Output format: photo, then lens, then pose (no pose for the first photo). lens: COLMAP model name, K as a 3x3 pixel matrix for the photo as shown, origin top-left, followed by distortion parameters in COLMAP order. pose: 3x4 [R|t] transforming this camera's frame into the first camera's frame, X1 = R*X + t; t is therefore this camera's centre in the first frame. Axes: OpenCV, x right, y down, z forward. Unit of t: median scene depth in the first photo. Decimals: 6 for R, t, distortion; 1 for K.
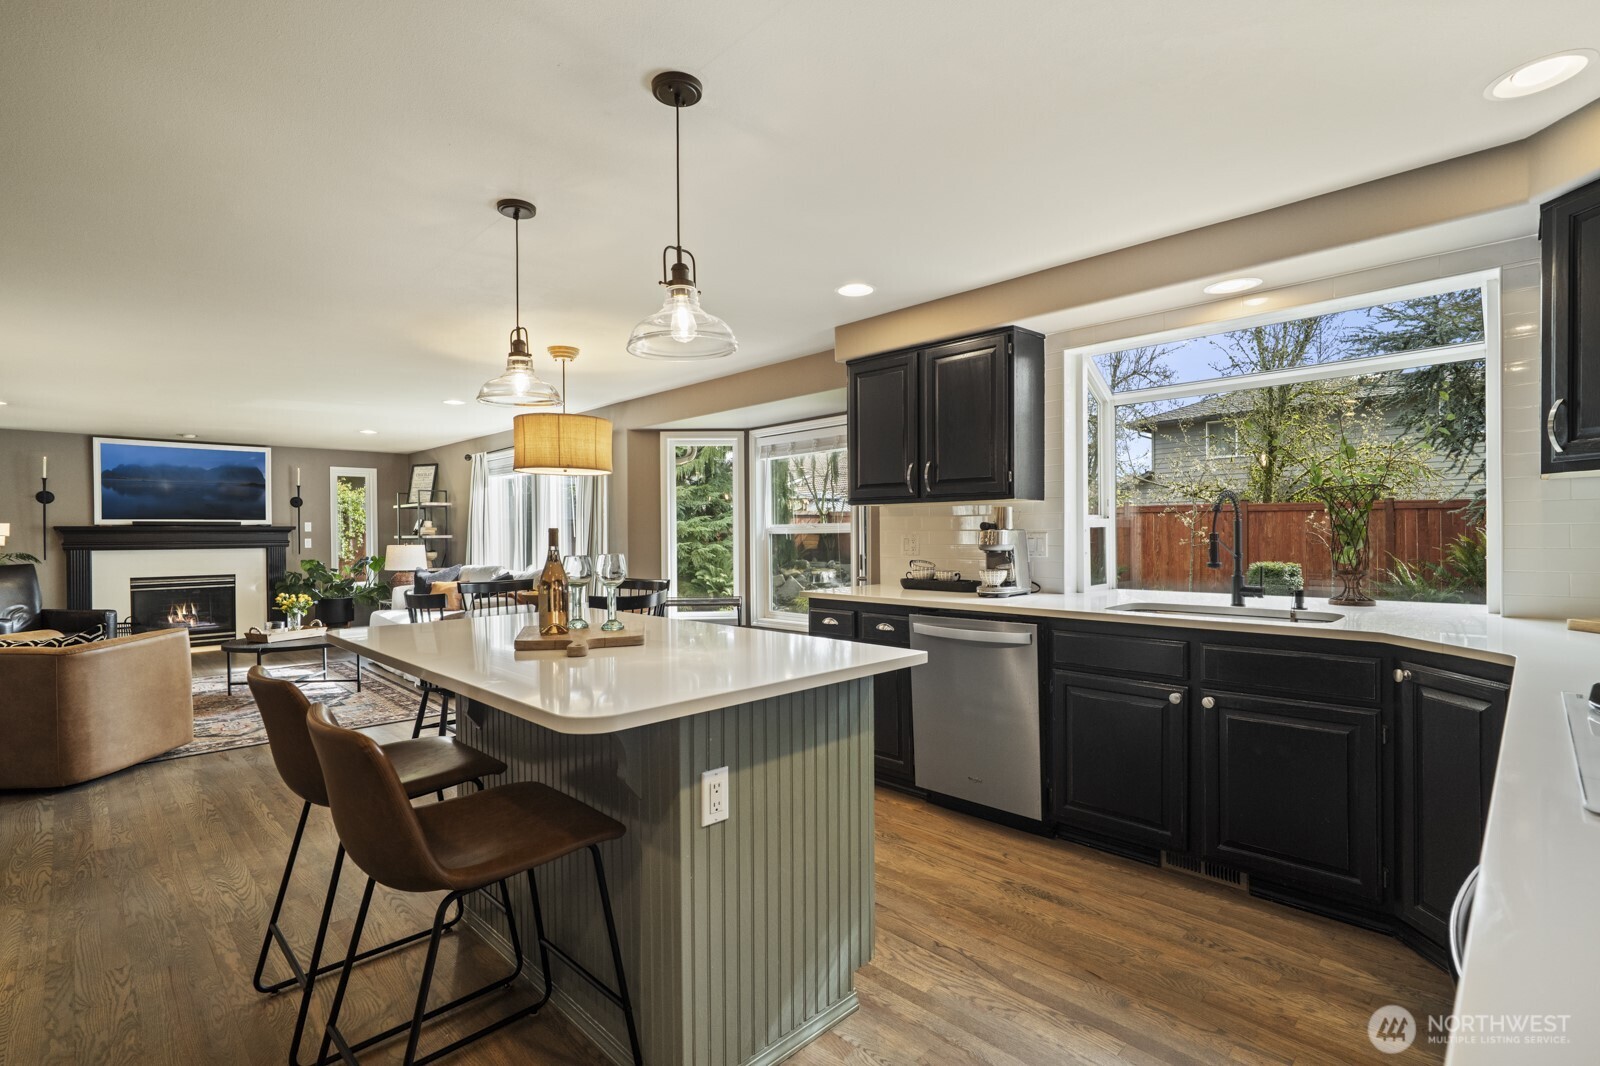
lens RADIAL K [[747.7, 0, 792.6], [0, 747.7, 541.4], [0, 0, 1]] dist [0.000523, 0.001035]
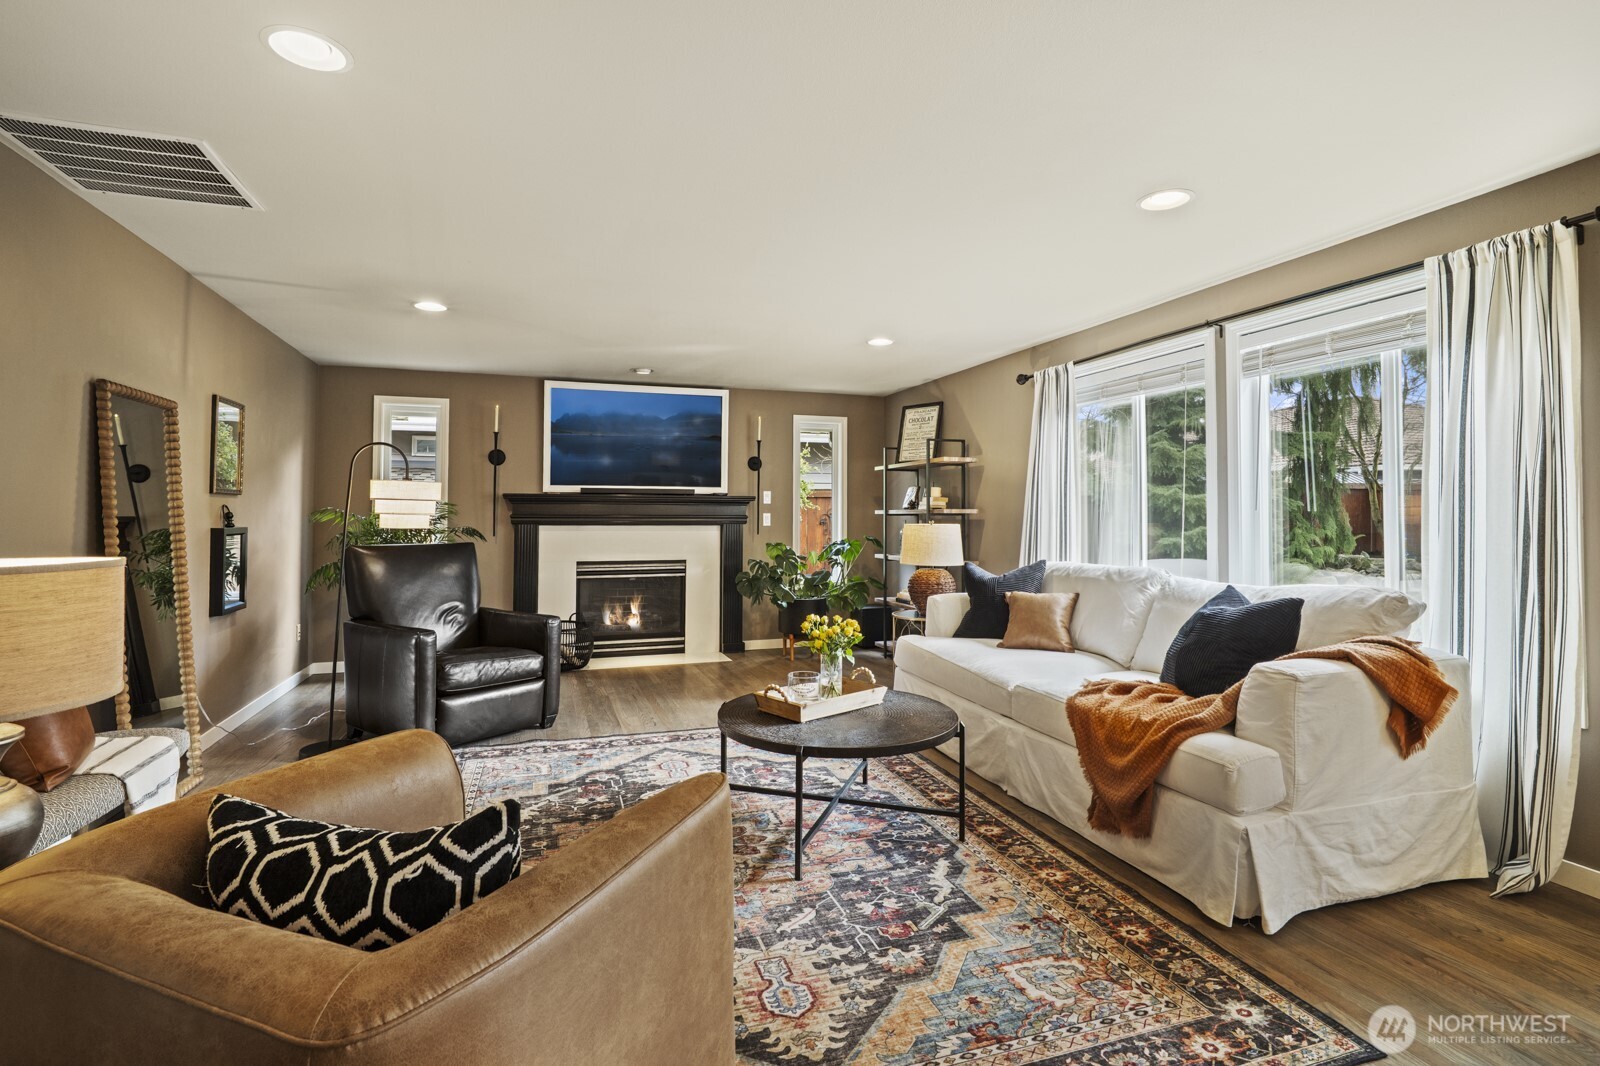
lens RADIAL K [[749.7, 0, 794.4], [0, 749.7, 496.0], [0, 0, 1]] dist [-0.001320, 0.000794]
pose [[0.905946, -0.001174, -0.423392, -0.350998], [-0.014354, 0.999336, -0.033486, 0.003944], [0.423151, 0.036414, 0.905327, 0.388955]]
